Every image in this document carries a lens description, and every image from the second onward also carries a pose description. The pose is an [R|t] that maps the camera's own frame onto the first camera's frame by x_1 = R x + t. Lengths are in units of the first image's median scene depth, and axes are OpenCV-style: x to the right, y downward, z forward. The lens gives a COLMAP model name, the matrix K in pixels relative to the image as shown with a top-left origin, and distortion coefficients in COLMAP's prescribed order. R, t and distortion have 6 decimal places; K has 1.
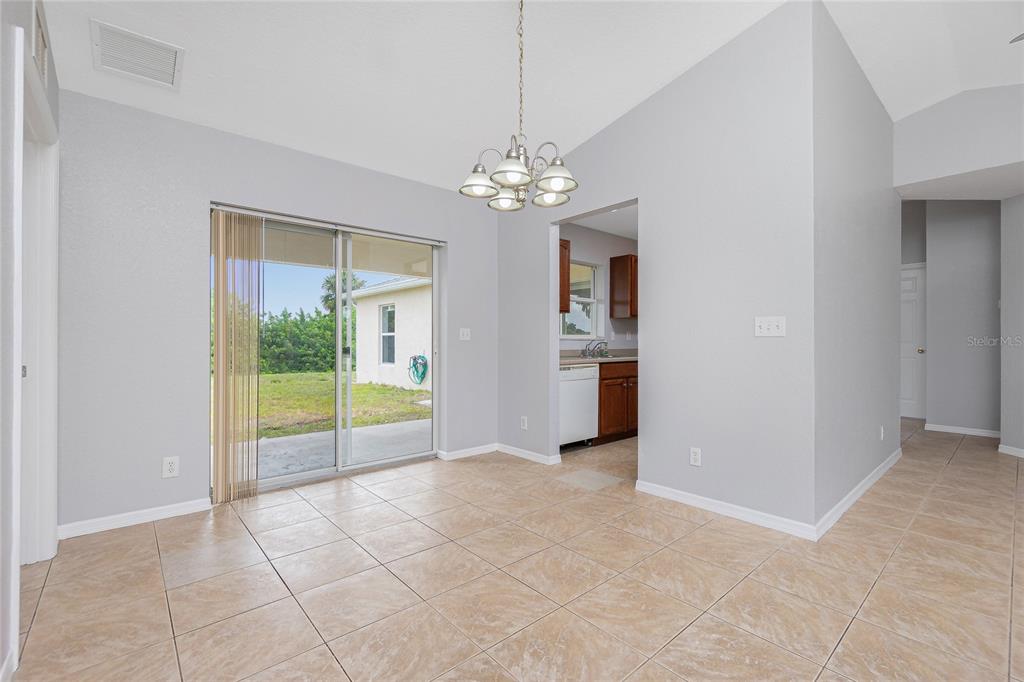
lens RADIAL K [[448.2, 0, 507.2], [0, 448.2, 343.1], [0, 0, 1]] dist [-0.002918, 0.000518]
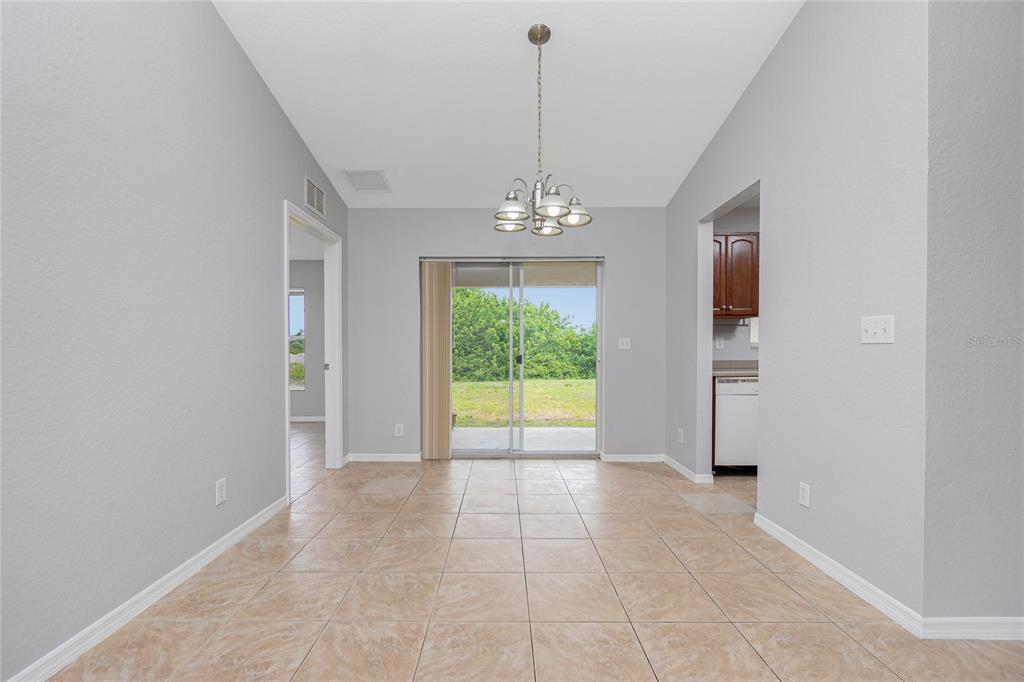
lens RADIAL K [[448.2, 0, 498.3], [0, 448.2, 364.4], [0, 0, 1]] dist [-0.002918, 0.000518]
pose [[0.750675, 0.019986, -0.660370, 0.531102], [-0.002150, 0.999611, 0.027809, -0.000370], [0.660668, -0.019456, 0.750426, 0.041870]]
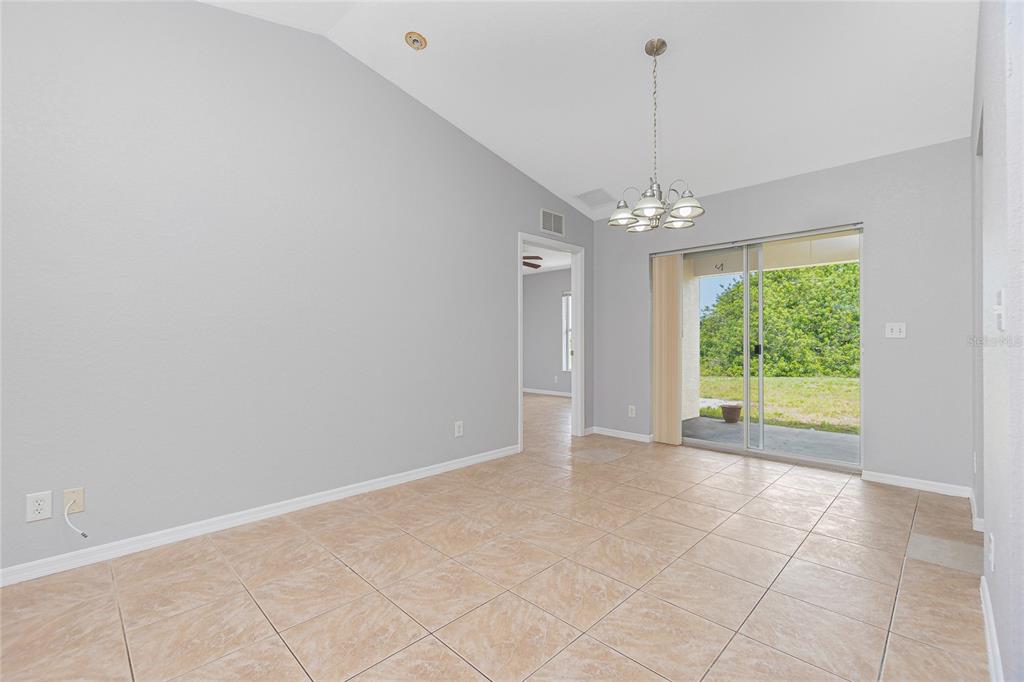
lens RADIAL K [[448.2, 0, 512.6], [0, 448.2, 338.3], [0, 0, 1]] dist [-0.002918, 0.000518]
pose [[0.077394, -0.002343, -0.996998, 0.922035], [-0.002759, 0.999993, -0.002564, -0.003071], [0.996997, 0.002949, 0.077387, 0.375119]]
